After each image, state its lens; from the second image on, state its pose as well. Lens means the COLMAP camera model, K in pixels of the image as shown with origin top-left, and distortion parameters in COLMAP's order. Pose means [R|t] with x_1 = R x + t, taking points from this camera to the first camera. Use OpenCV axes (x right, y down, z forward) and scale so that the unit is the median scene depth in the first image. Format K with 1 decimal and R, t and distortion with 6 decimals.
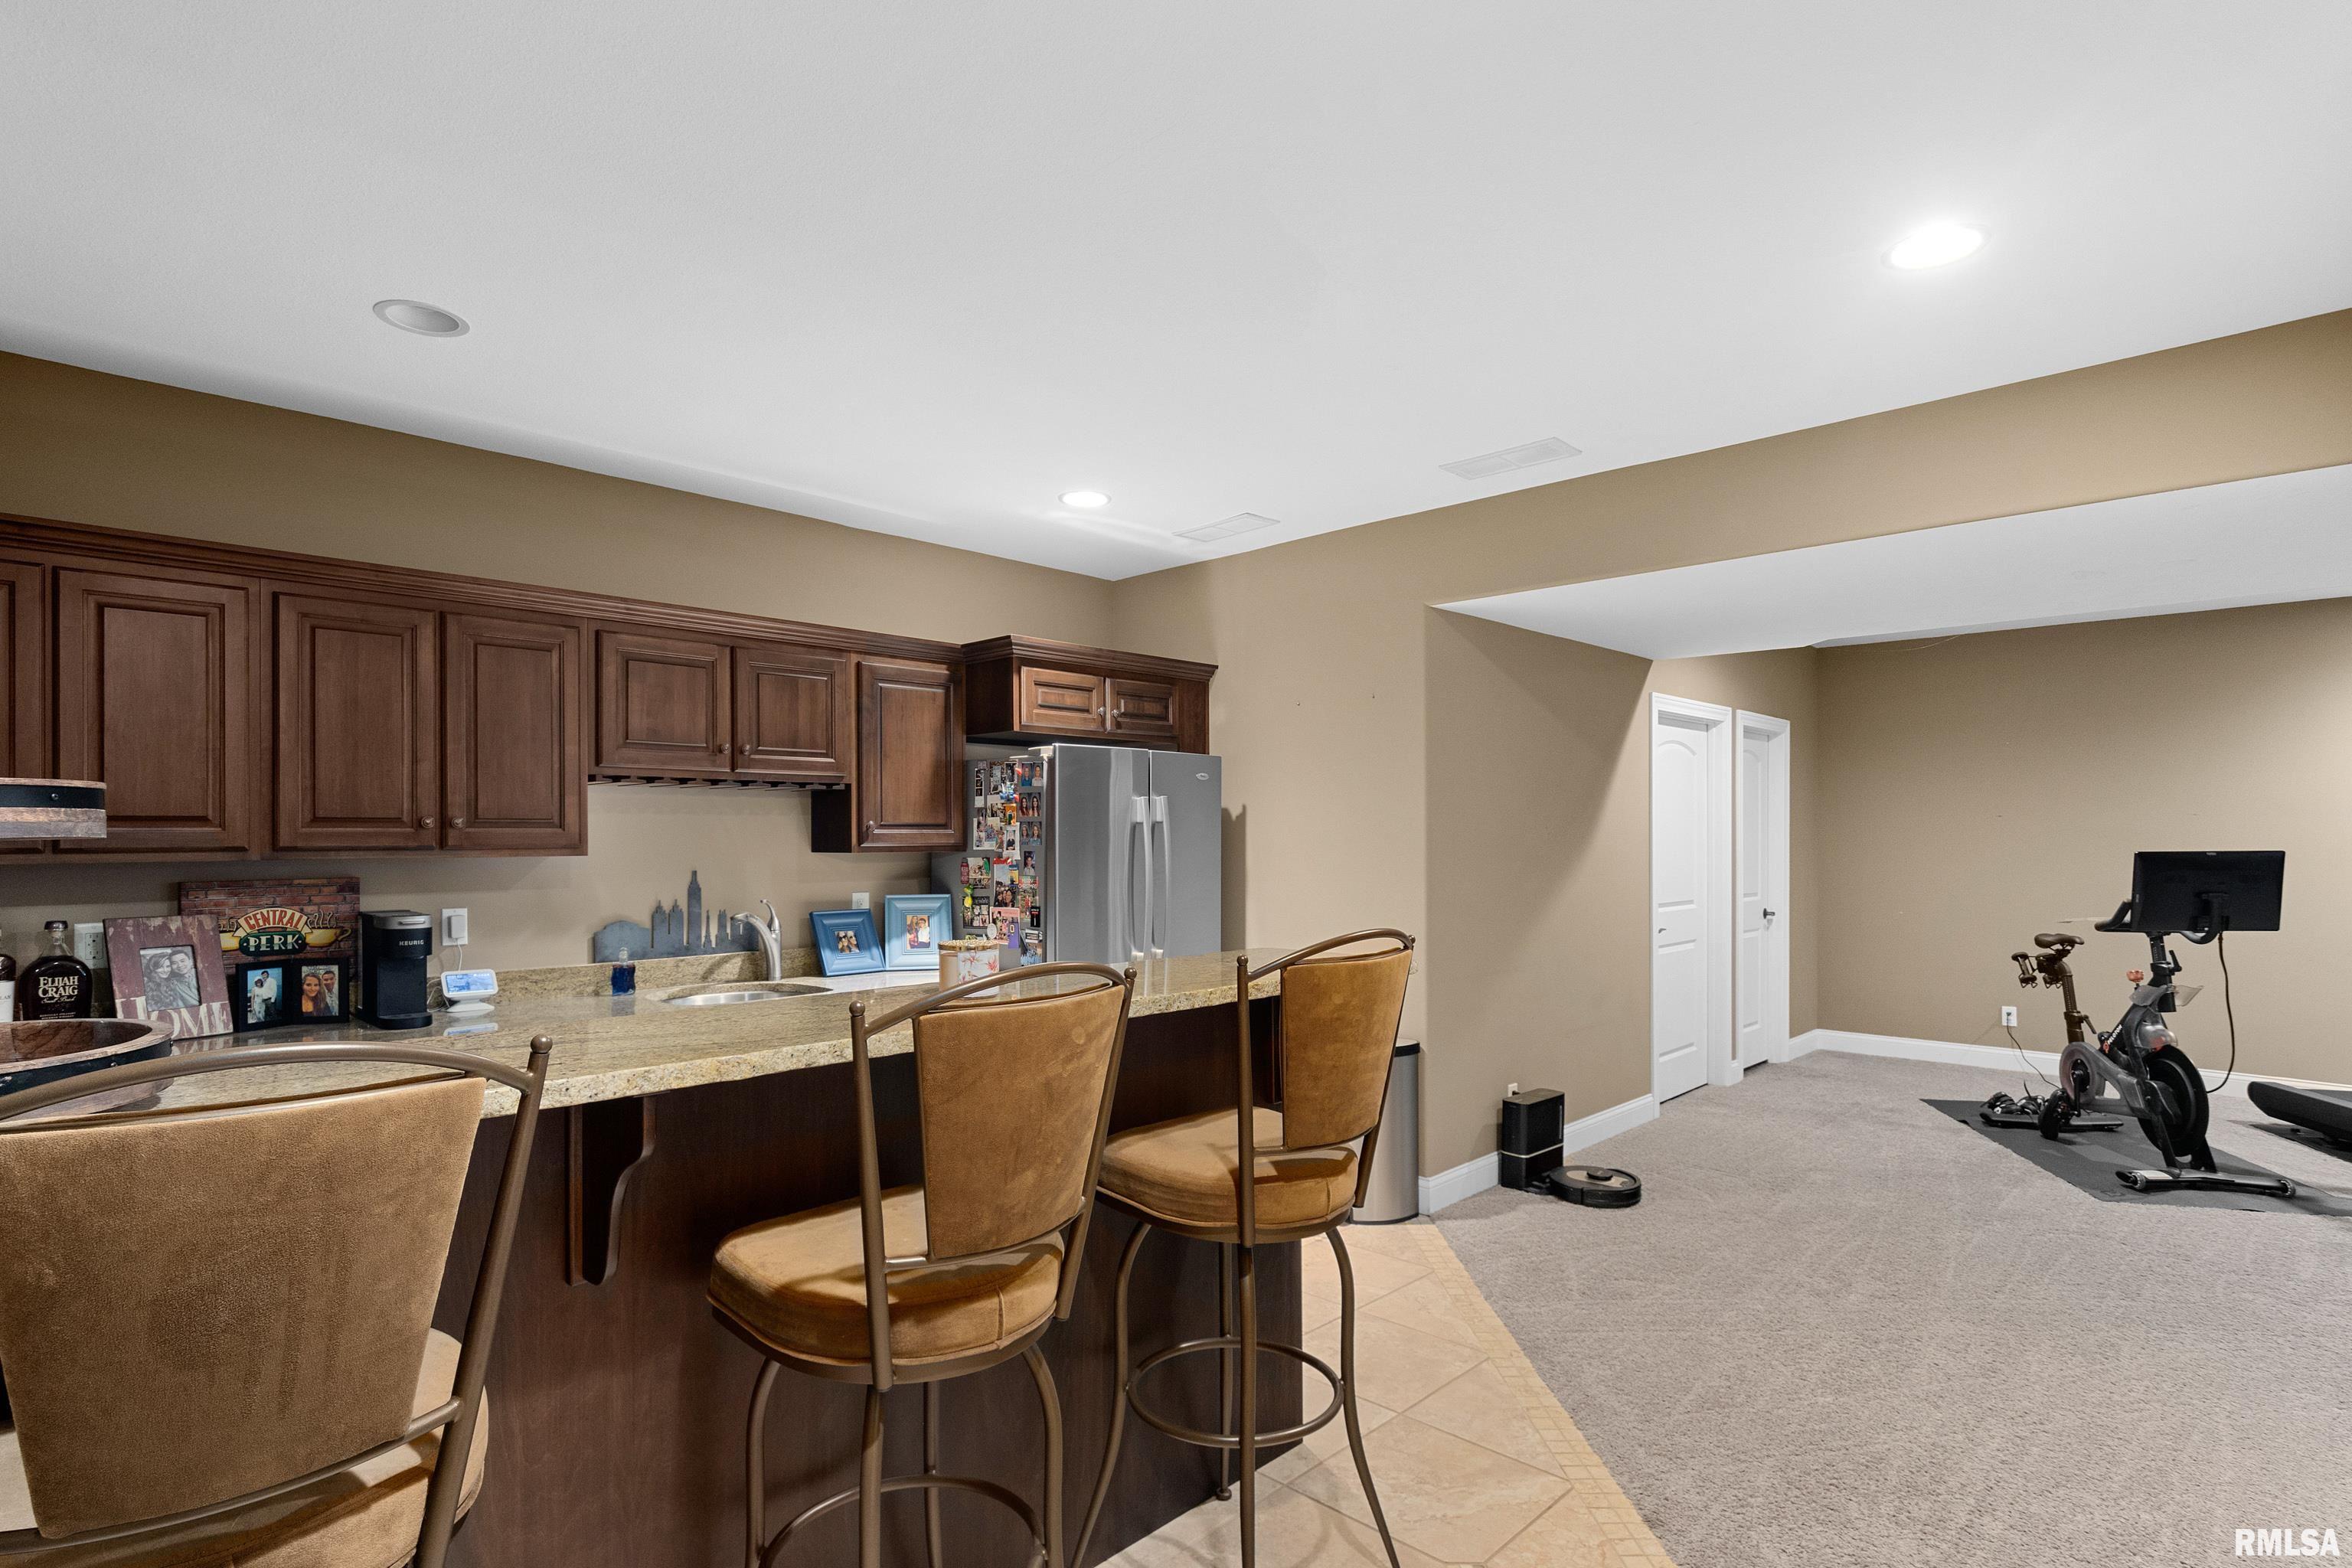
lens RADIAL K [[1173.6, 0, 1171.3], [0, 1173.6, 862.8], [0, 0, 1]] dist [0.004583, -0.000154]
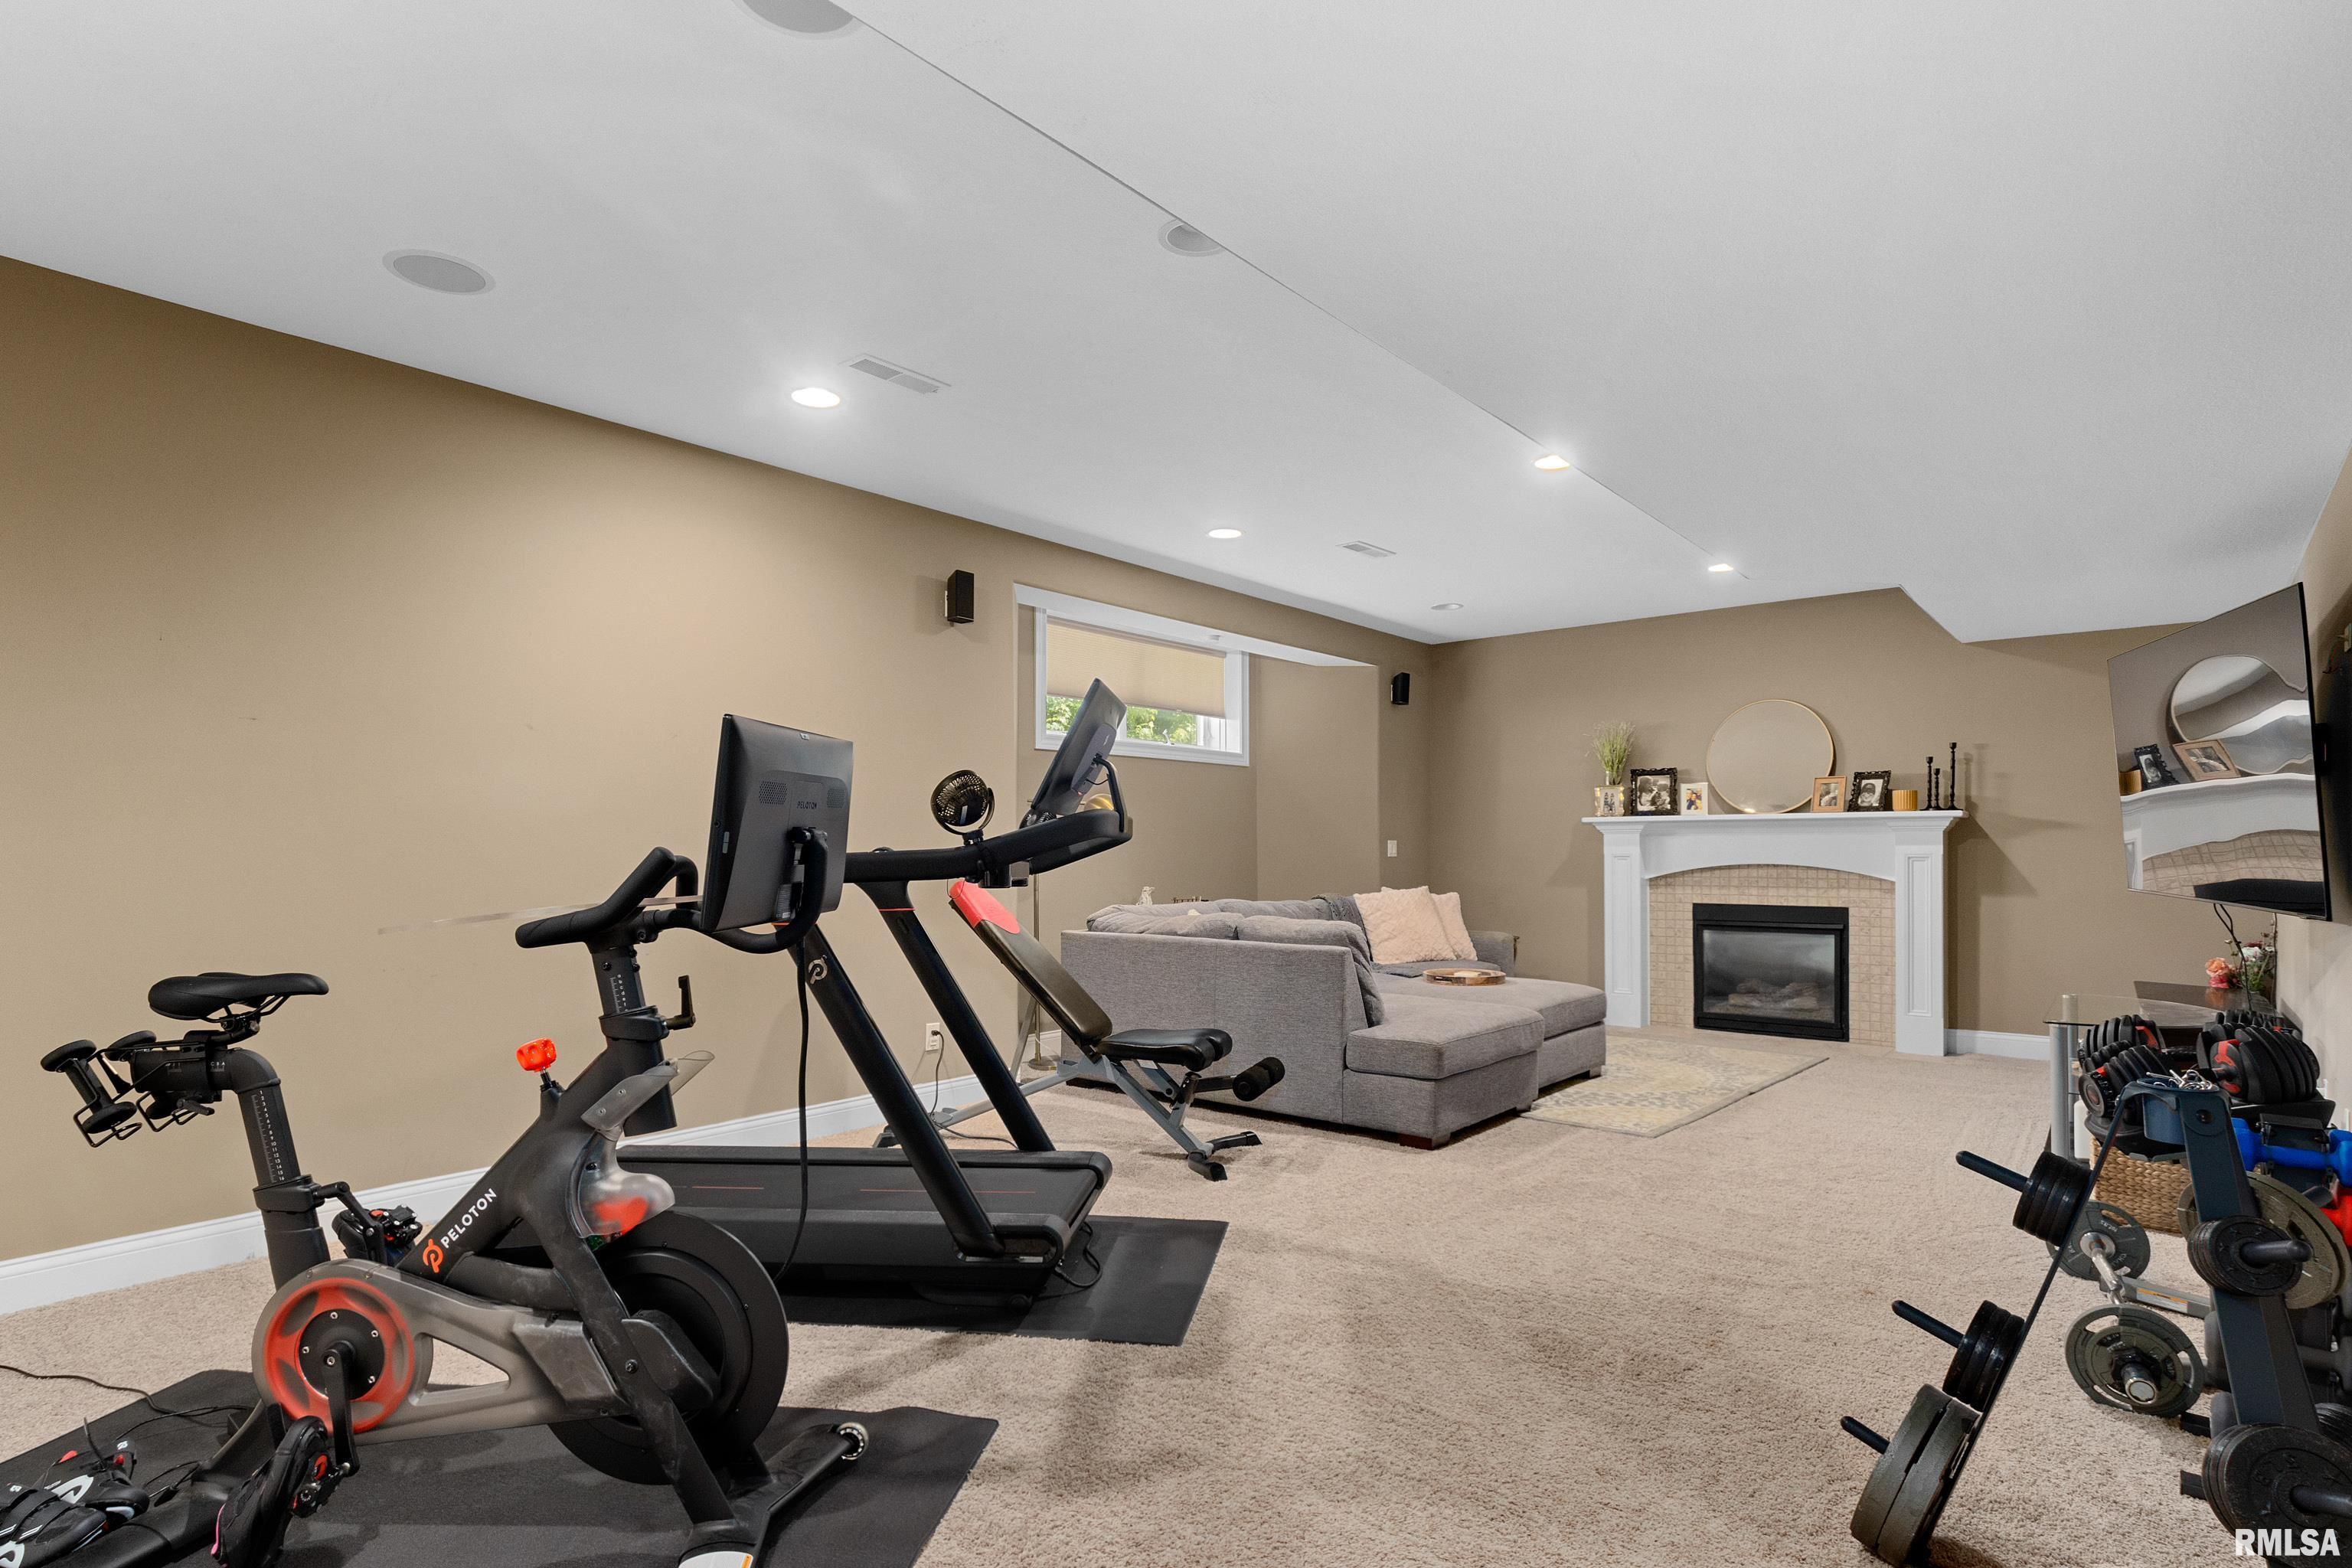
lens RADIAL K [[1180.8, 0, 1180.0], [0, 1180.8, 855.0], [0, 0, 1]] dist [0.000337, -0.000175]
pose [[-0.078620, -0.006761, 0.996882, 0.493730], [0.027838, 0.999572, 0.008974, 0.038560], [-0.996516, 0.028457, -0.078398, 0.976585]]
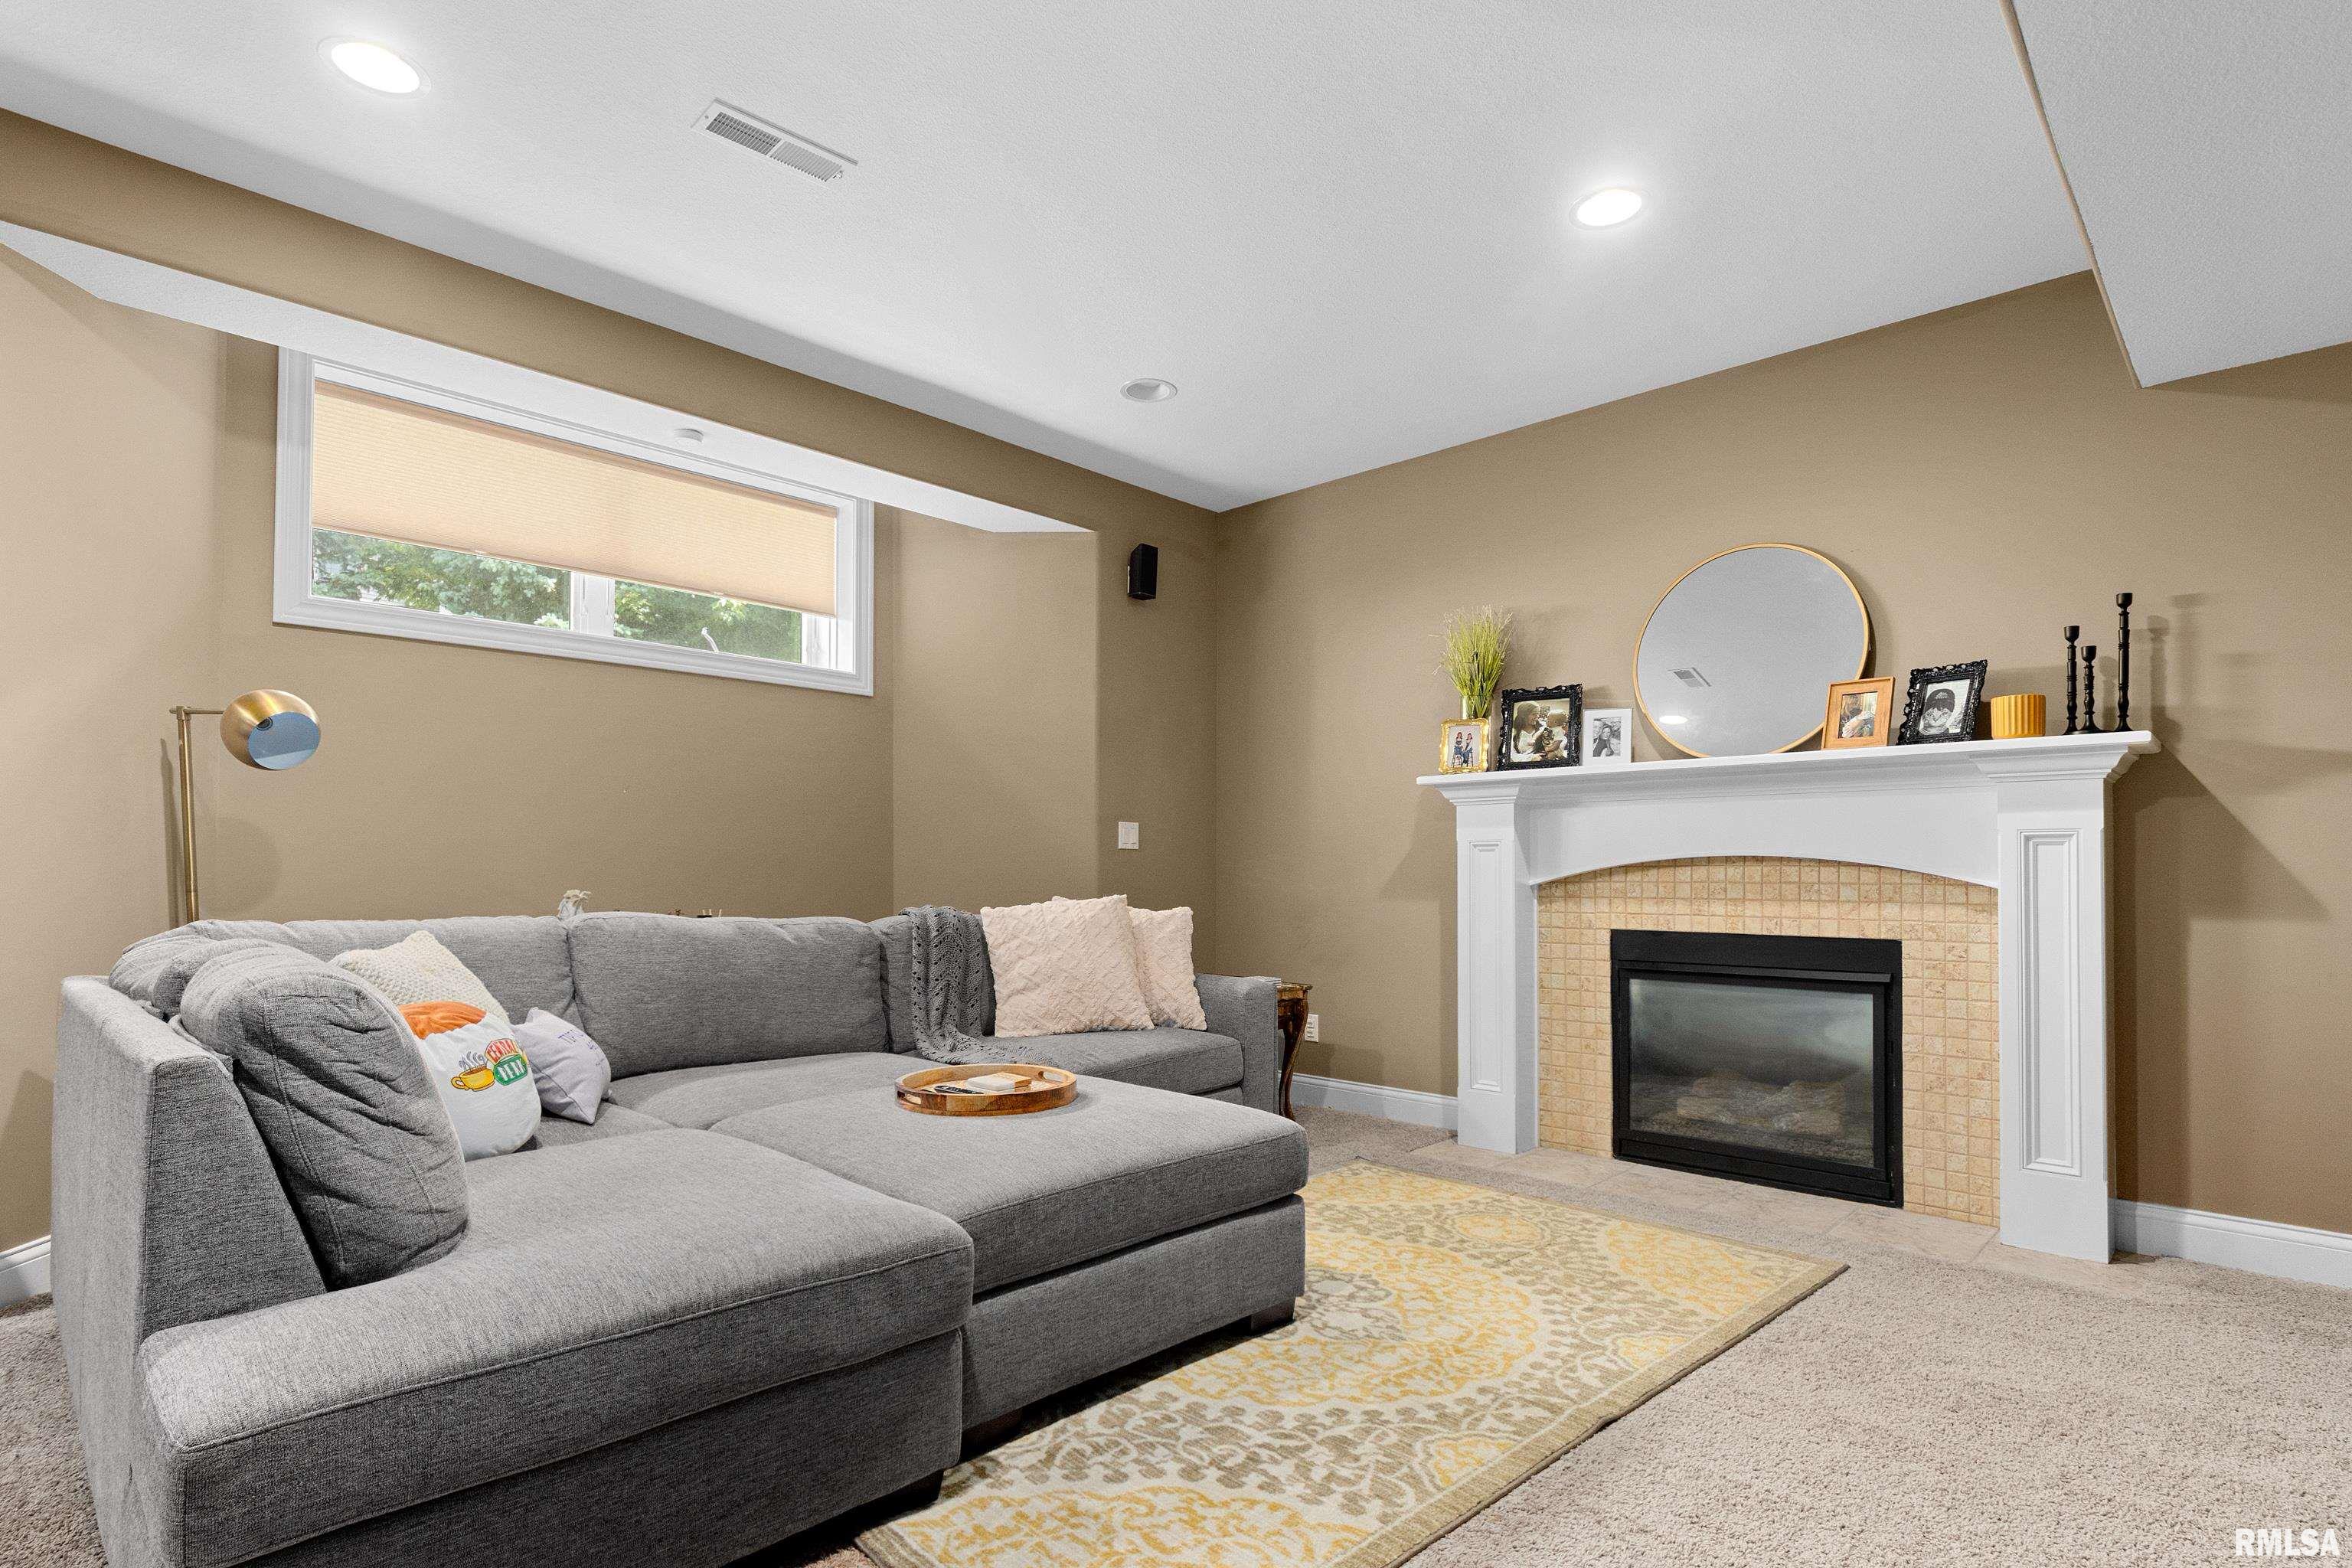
lens RADIAL K [[1173.6, 0, 1171.3], [0, 1173.6, 862.8], [0, 0, 1]] dist [0.004583, -0.000154]
pose [[-0.009518, 0.007586, 0.999926, 1.237159], [0.022640, 0.999717, -0.007369, 0.092321], [-0.999698, 0.022569, -0.009687, 0.441576]]
